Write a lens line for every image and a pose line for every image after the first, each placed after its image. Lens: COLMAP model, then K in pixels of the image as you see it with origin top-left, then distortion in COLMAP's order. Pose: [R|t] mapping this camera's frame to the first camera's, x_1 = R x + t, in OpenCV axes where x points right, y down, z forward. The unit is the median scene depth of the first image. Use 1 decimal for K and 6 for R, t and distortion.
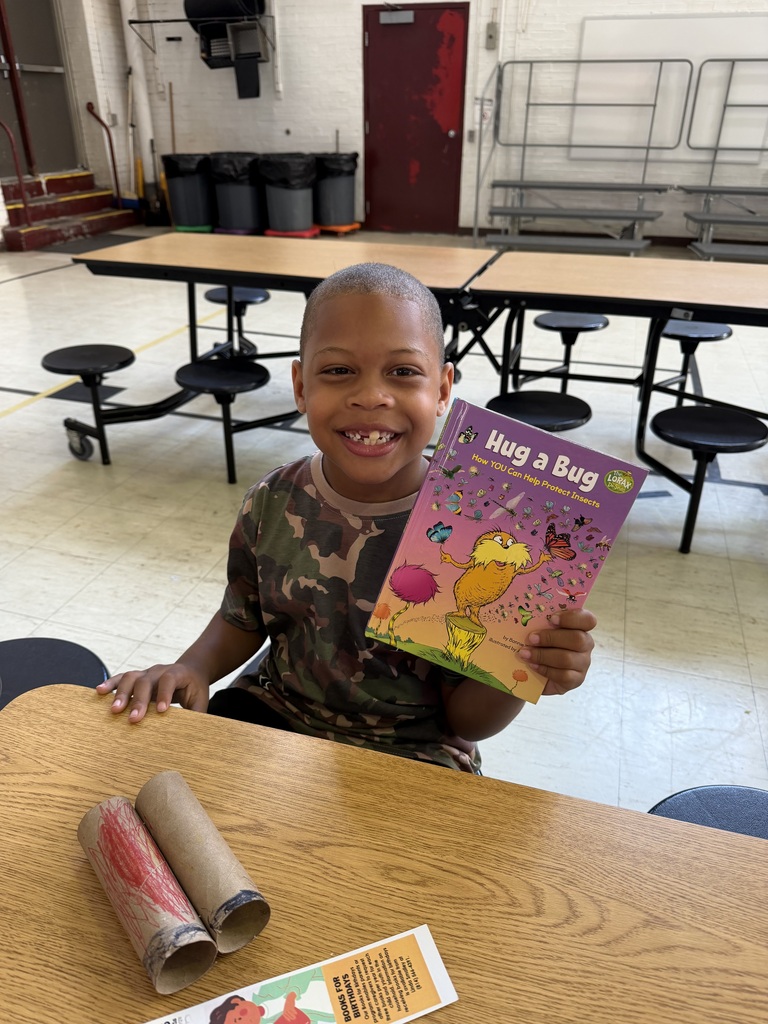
lens RADIAL K [[726.6, 0, 384.0], [0, 726.6, 512.0], [0, 0, 1]] dist [-0.000197, -0.006831]
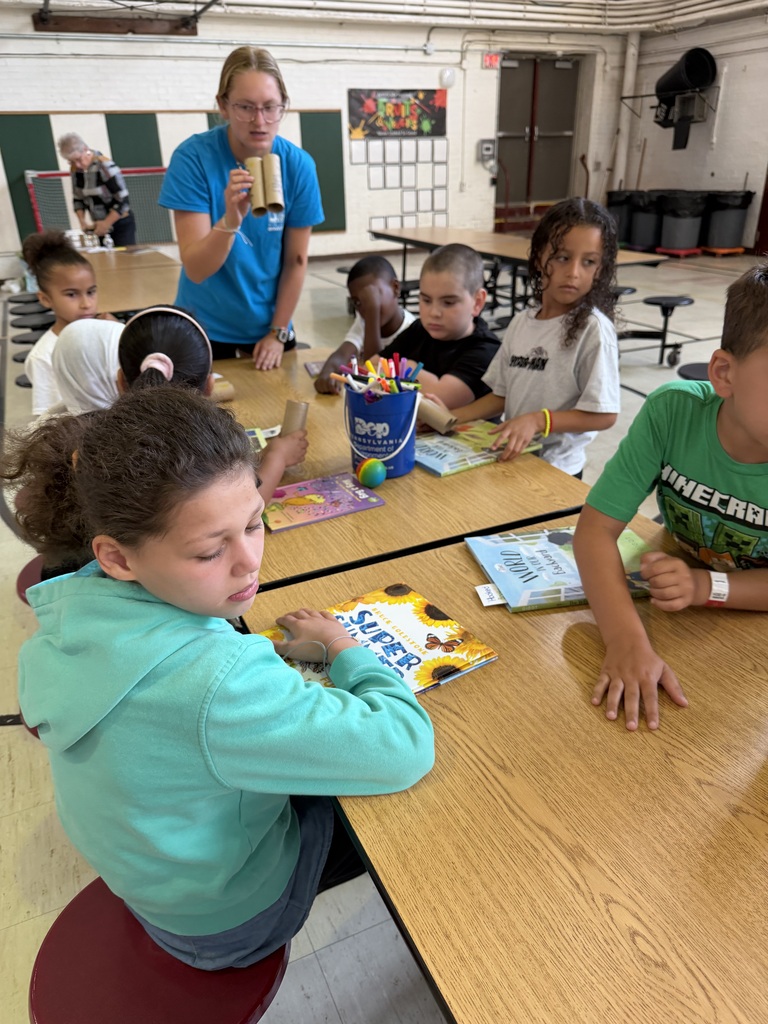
lens RADIAL K [[726.6, 0, 384.0], [0, 726.6, 512.0], [0, 0, 1]] dist [-0.000197, -0.006831]
pose [[0.669929, 0.308695, -0.675206, 0.532573], [-0.339184, 0.936259, 0.091512, 0.105946], [0.660417, 0.167713, 0.731931, -0.204484]]
